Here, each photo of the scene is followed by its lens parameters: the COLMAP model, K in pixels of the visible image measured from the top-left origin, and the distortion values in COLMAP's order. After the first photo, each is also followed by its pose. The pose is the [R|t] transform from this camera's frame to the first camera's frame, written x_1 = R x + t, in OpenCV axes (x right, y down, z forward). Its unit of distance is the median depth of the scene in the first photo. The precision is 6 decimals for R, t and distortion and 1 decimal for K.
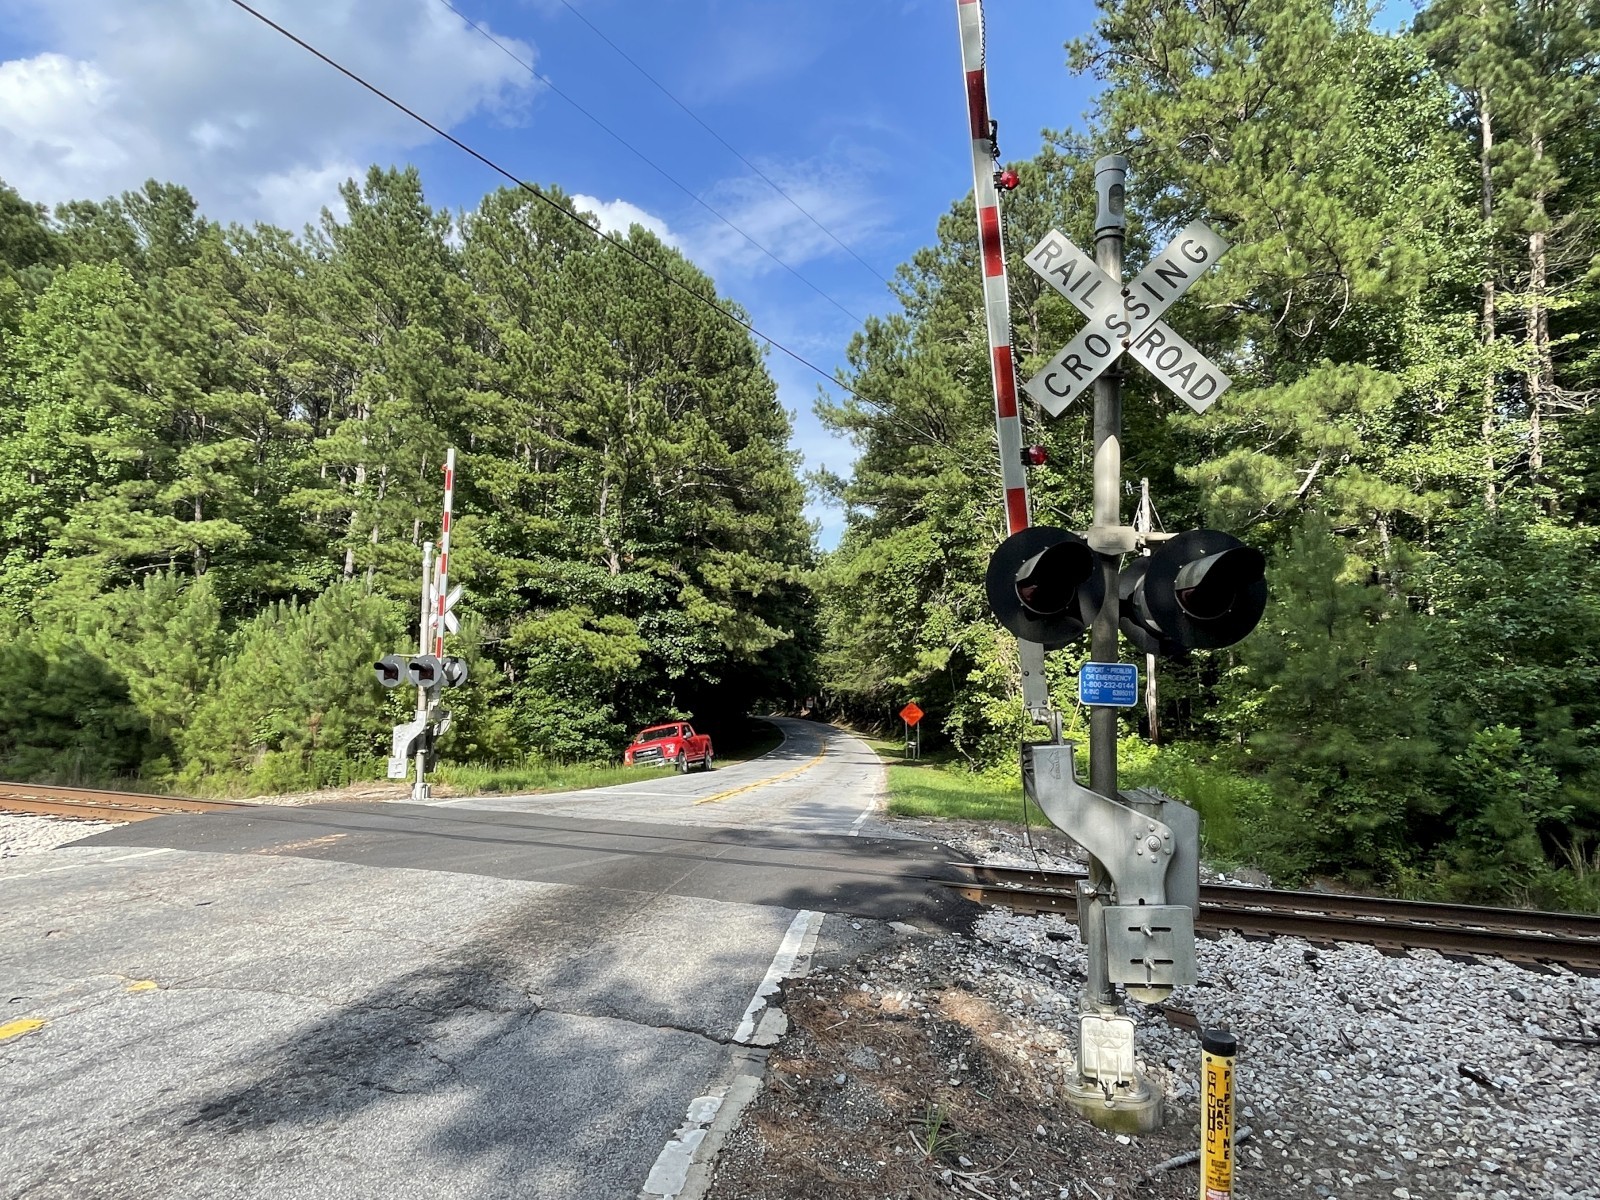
lens RADIAL K [[905.9, 0, 803.2], [0, 905.9, 597.4], [0, 0, 1]] dist [0.001904, -0.002013]
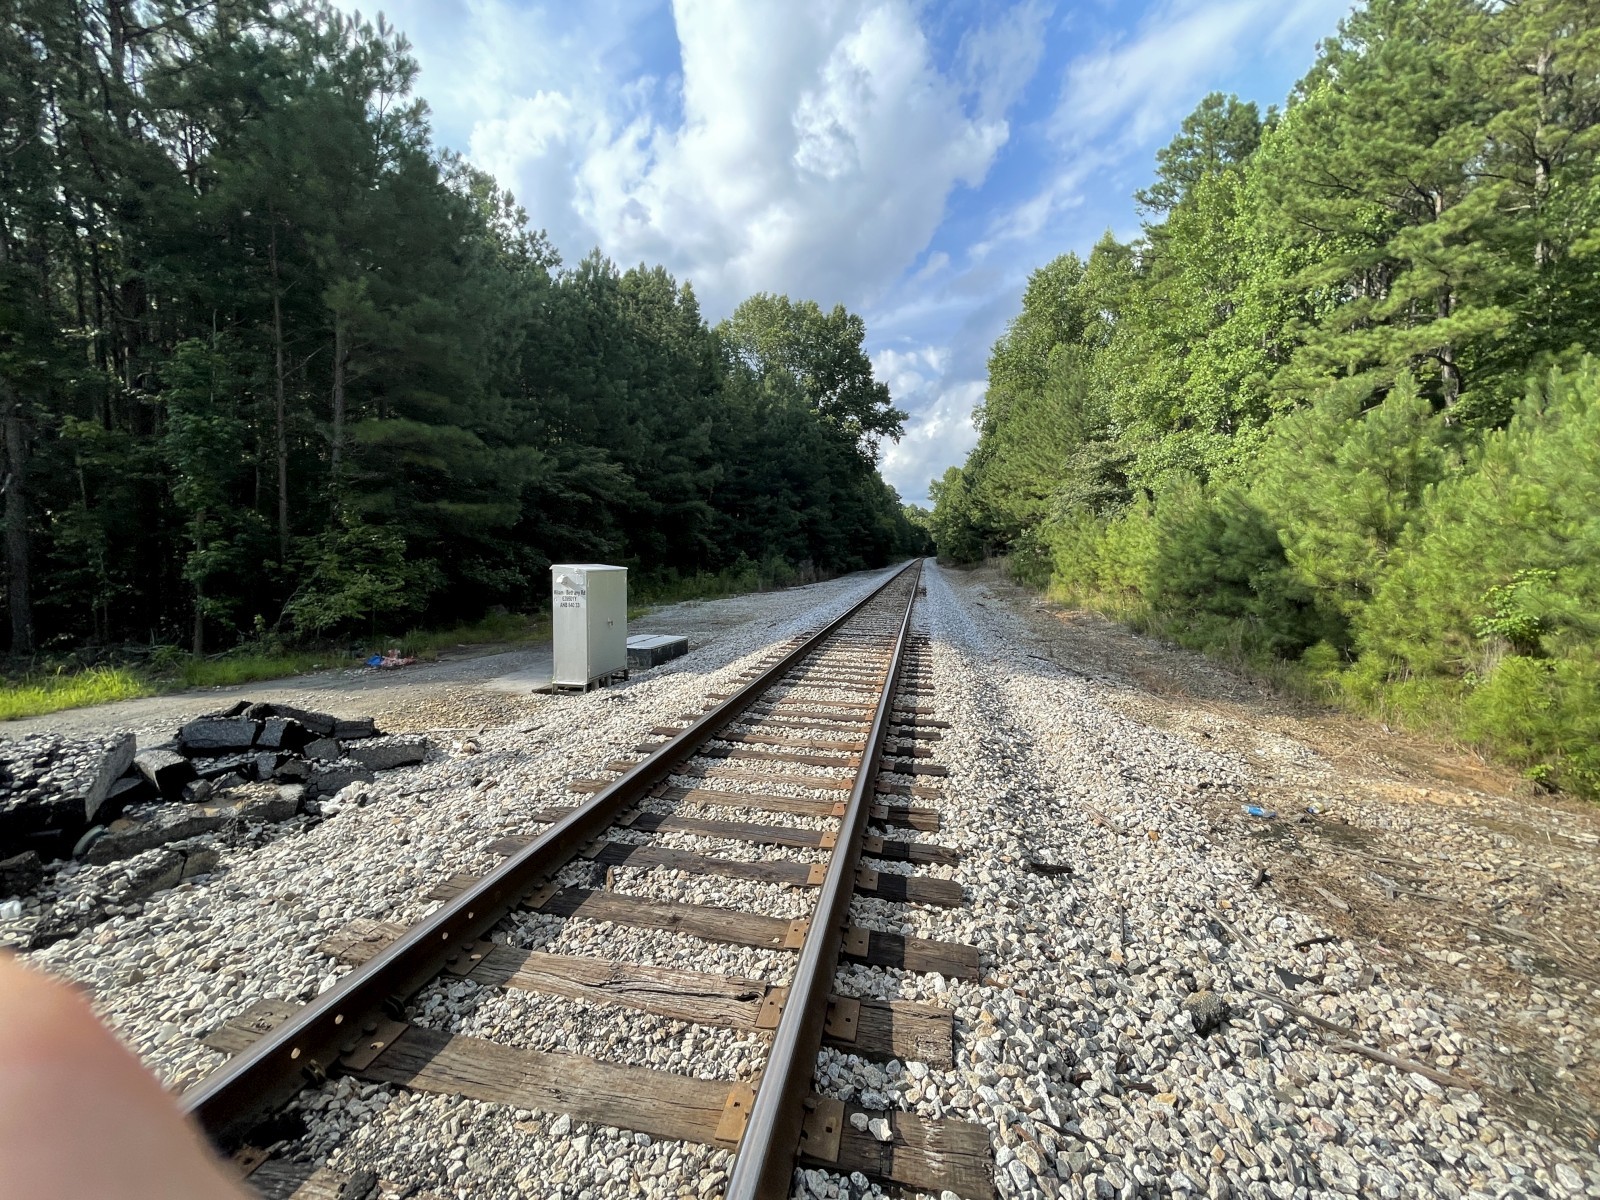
lens RADIAL K [[641.6, 0, 805.2], [0, 641.6, 594.2], [0, 0, 1]] dist [-0.001233, -0.000250]
pose [[0.127355, 0.030041, -0.991402, -0.260222], [0.129313, 0.990507, 0.046626, 0.061968], [0.983391, -0.134140, 0.122261, 0.517294]]
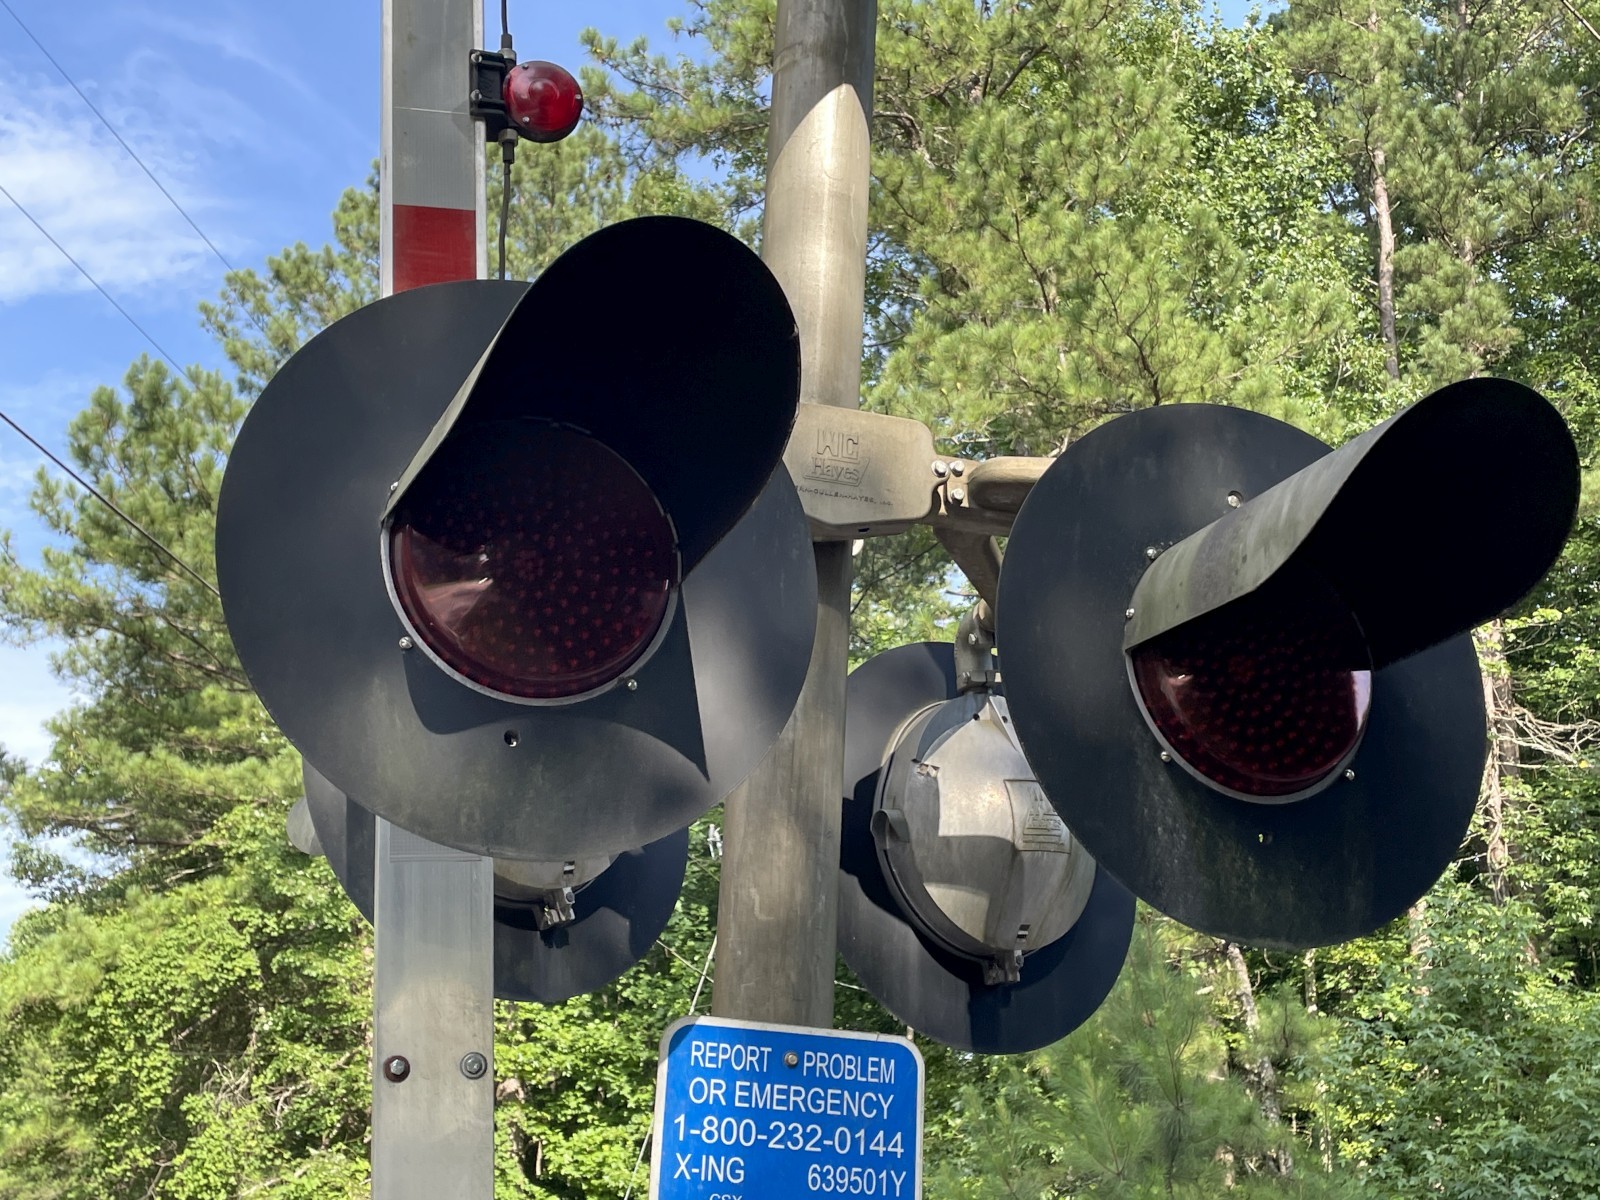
lens RADIAL K [[2057.8, 0, 789.1], [0, 2057.8, 563.5], [0, 0, 1]] dist [0.059801, 0.000000]
pose [[0.922206, 0.146677, 0.357801, 0.029129], [-0.048735, 0.961978, -0.268745, 0.018294], [-0.383616, 0.230401, 0.894290, 0.105518]]
